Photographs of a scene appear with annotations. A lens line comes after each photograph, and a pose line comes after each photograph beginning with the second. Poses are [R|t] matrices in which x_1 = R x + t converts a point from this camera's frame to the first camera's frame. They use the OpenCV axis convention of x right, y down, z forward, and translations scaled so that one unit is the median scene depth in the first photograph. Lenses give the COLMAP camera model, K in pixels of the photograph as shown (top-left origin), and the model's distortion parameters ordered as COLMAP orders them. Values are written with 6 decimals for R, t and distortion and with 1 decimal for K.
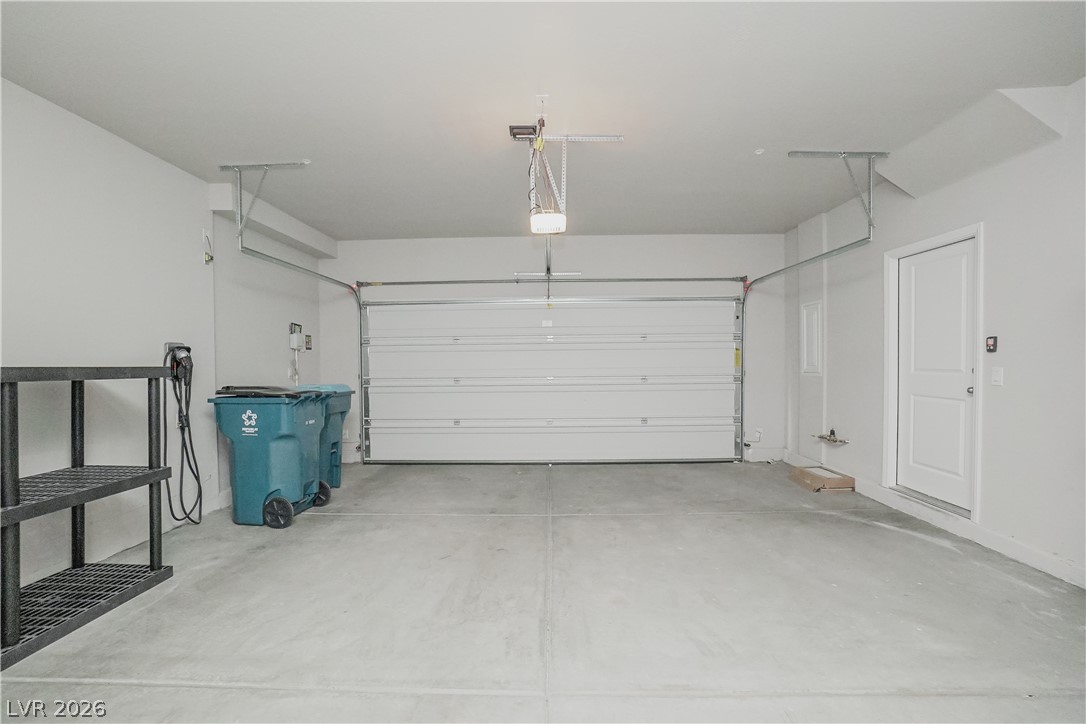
lens RADIAL K [[482.0, 0, 535.1], [0, 482.0, 364.0], [0, 0, 1]] dist [-0.062029, 0.022329]
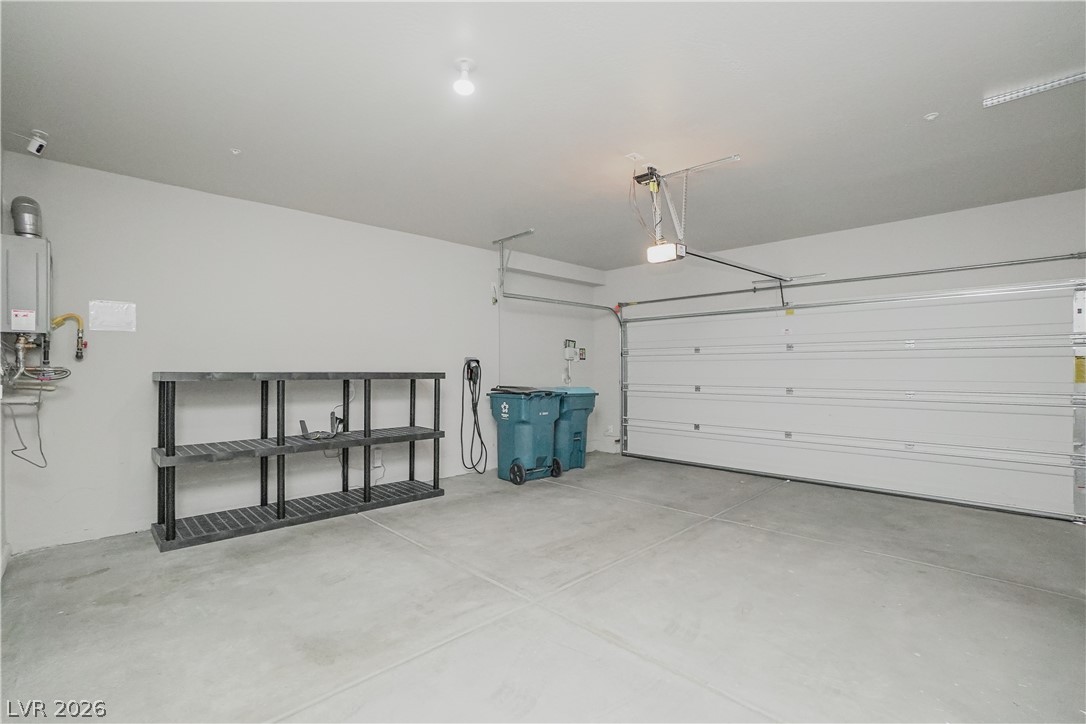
lens RADIAL K [[482.0, 0, 535.1], [0, 482.0, 364.0], [0, 0, 1]] dist [-0.062029, 0.022329]
pose [[0.722739, 0.002561, -0.691116, 0.495831], [-0.011300, 0.999903, -0.008112, -0.010566], [0.691029, 0.013673, 0.722698, -0.032409]]
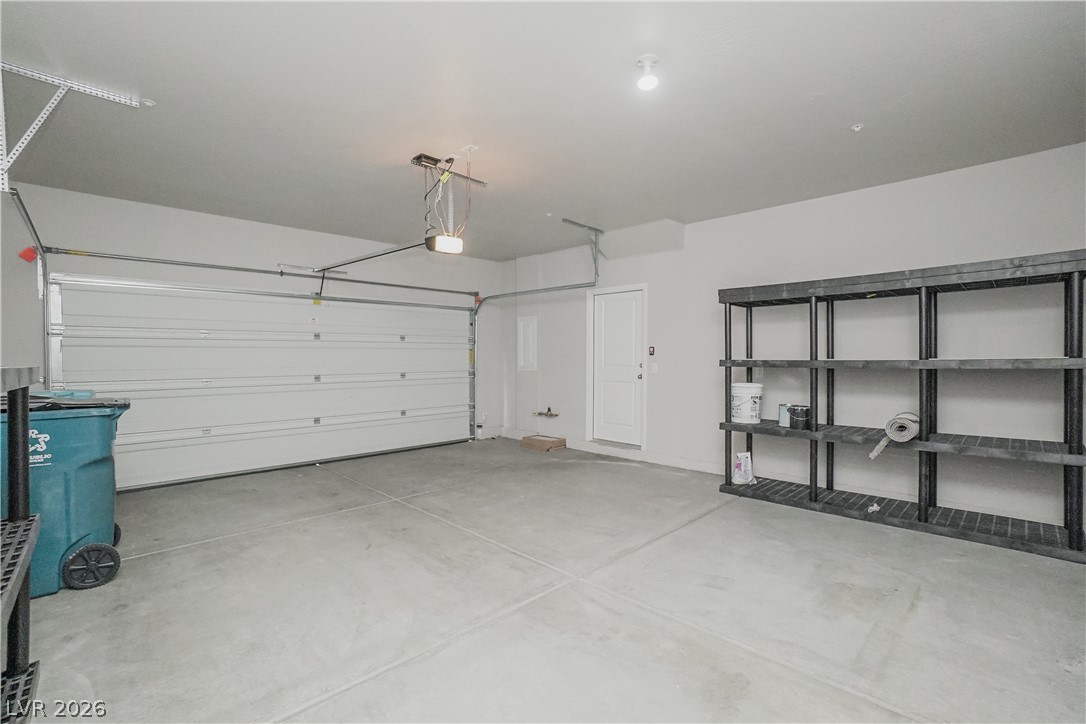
lens RADIAL K [[482.0, 0, 535.1], [0, 482.0, 364.0], [0, 0, 1]] dist [-0.062029, 0.022329]
pose [[0.696284, -0.003683, 0.717757, -0.560058], [0.000187, 0.999988, 0.004950, -0.000845], [-0.717767, -0.003312, 0.696276, 0.010064]]
